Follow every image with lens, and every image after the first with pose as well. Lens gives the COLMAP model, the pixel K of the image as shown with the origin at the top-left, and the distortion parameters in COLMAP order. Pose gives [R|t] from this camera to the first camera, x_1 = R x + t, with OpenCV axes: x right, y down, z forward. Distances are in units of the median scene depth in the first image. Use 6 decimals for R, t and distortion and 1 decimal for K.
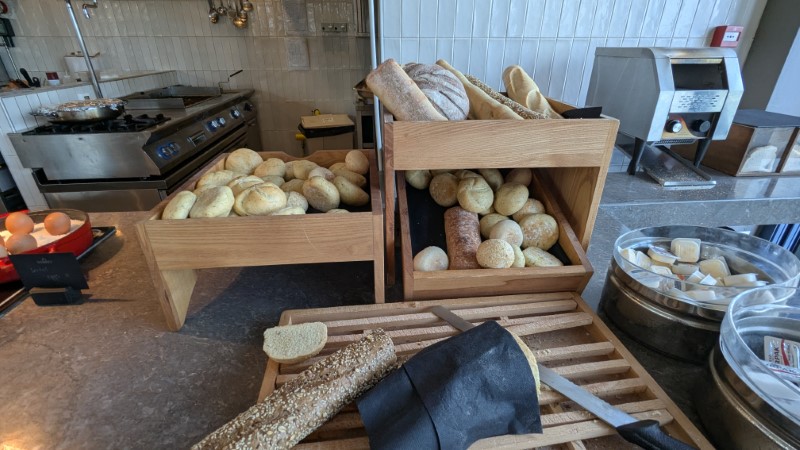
lens RADIAL K [[373.5, 0, 400.0], [0, 373.5, 228.3], [0, 0, 1]] dist [-0.002427, 0.000252]
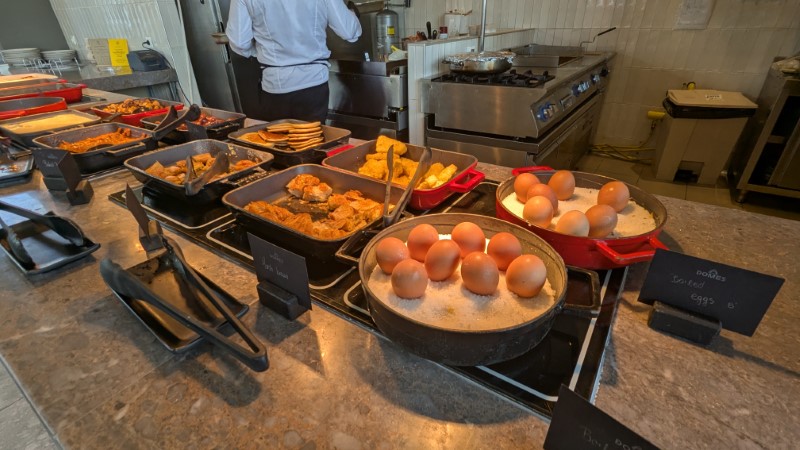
lens RADIAL K [[373.5, 0, 398.7], [0, 373.5, 225.8], [0, 0, 1]] dist [-0.002427, 0.000252]
pose [[0.775602, 0.294736, -0.558187, -0.270978], [-0.258951, 0.955026, 0.144463, 0.014716], [0.575662, 0.032497, 0.817042, 0.054219]]
